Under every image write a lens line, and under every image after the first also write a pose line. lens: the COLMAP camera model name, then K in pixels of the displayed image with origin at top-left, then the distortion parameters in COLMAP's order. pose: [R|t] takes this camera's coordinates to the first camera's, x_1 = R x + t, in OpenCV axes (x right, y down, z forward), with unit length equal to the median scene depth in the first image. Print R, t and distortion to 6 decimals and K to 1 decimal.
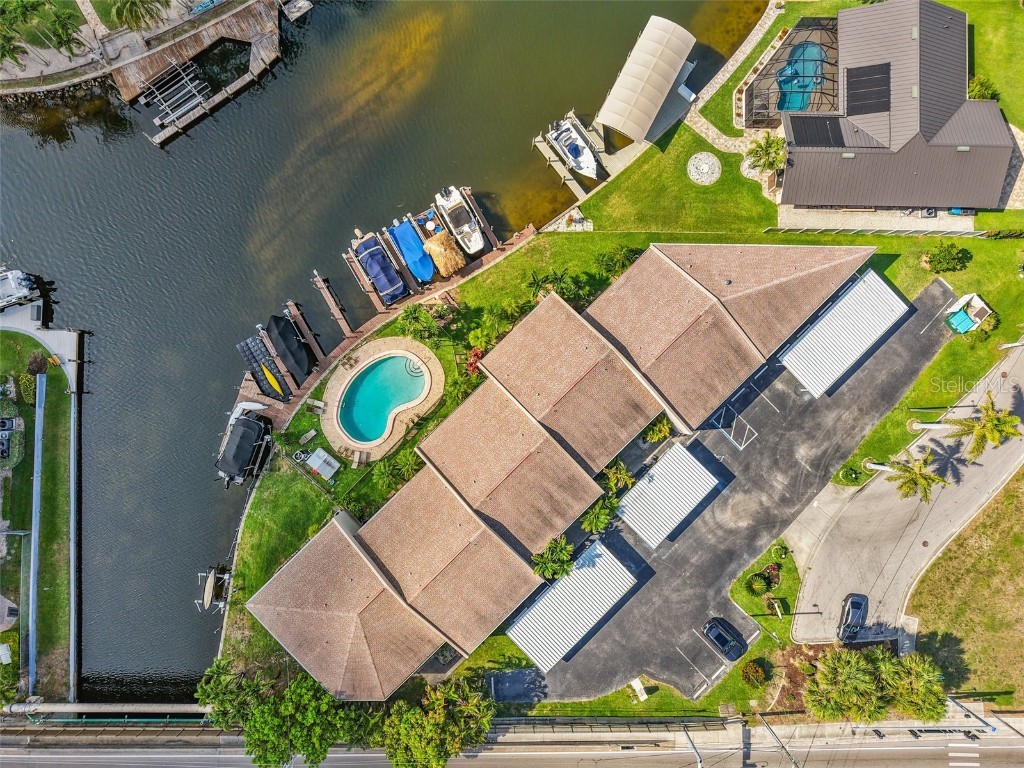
lens RADIAL K [[685.3, 0, 511.3], [0, 685.3, 370.2], [0, 0, 1]] dist [0.048356, -0.069964]
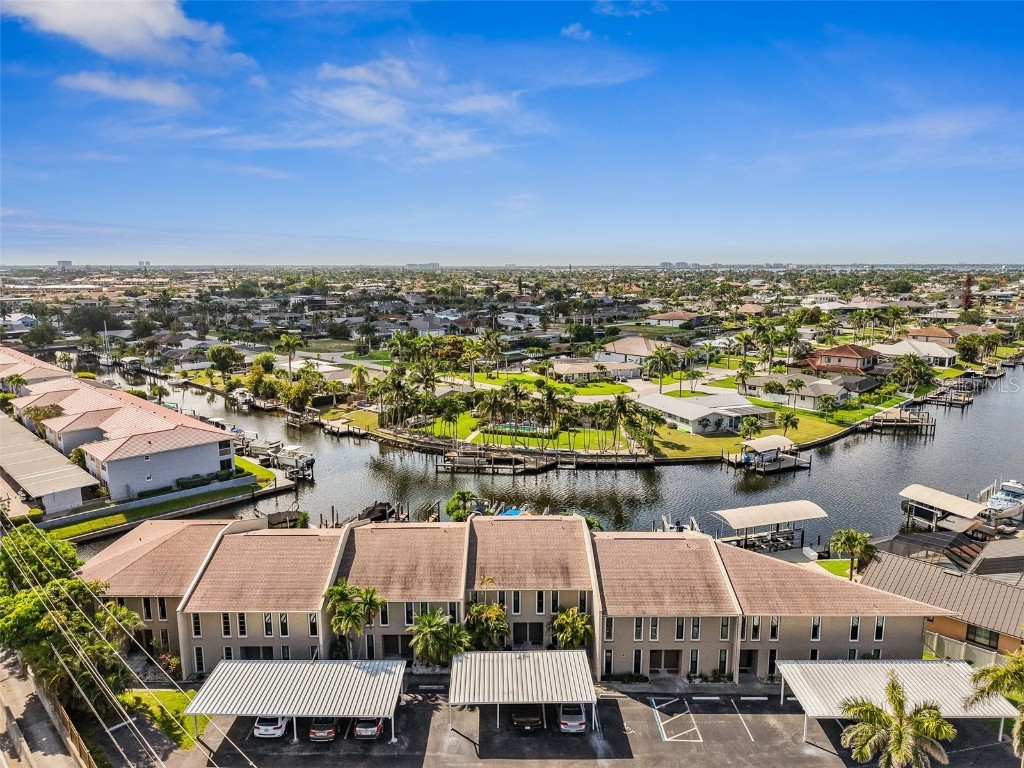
lens RADIAL K [[685.3, 0, 511.3], [0, 685.3, 370.2], [0, 0, 1]] dist [0.048356, -0.069964]
pose [[0.719355, 0.087462, -0.689114, 0.638712], [-0.693295, 0.152159, -0.704407, 0.602001], [0.043247, 0.984479, 0.170093, 0.571080]]
